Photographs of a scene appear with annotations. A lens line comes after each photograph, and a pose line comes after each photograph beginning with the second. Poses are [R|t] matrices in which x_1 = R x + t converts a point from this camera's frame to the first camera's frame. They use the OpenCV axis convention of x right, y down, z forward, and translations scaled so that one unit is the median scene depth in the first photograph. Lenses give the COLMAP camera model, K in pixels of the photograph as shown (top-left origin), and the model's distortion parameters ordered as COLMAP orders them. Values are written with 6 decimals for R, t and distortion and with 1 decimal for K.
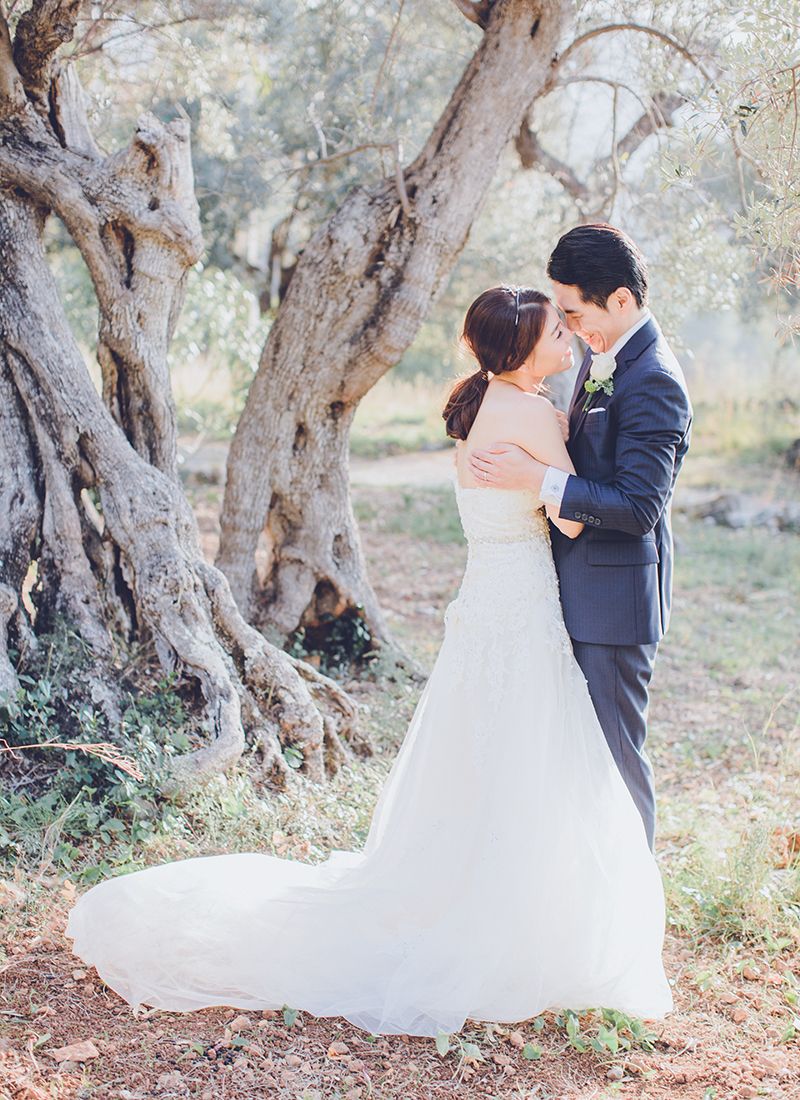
lens RADIAL K [[1624.1, 0, 397.6], [0, 1624.1, 557.8], [0, 0, 1]] dist [-0.107622, 0.000000]
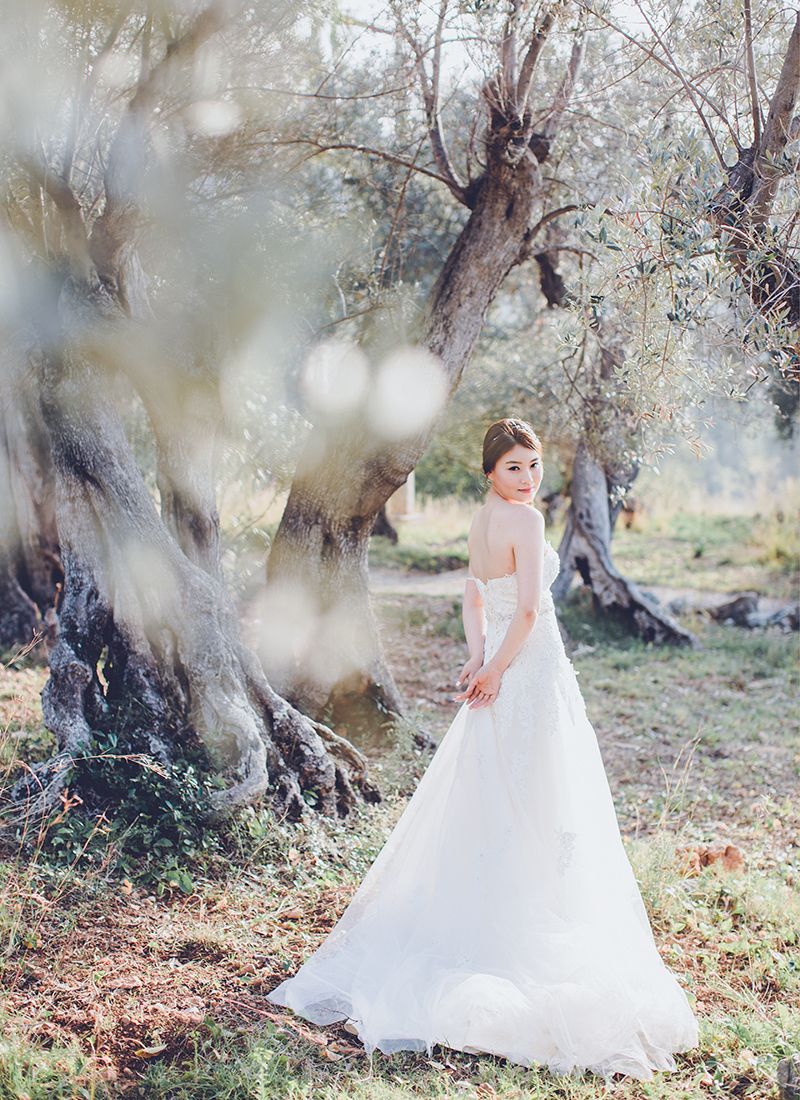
lens RADIAL K [[1624.1, 0, 401.6], [0, 1624.1, 542.7], [0, 0, 1]] dist [-0.107622, 0.000000]
pose [[0.998464, -0.015985, -0.053048, 0.070852], [0.011511, 0.996432, -0.083605, 0.030353], [0.054195, 0.082866, 0.995086, -0.241698]]
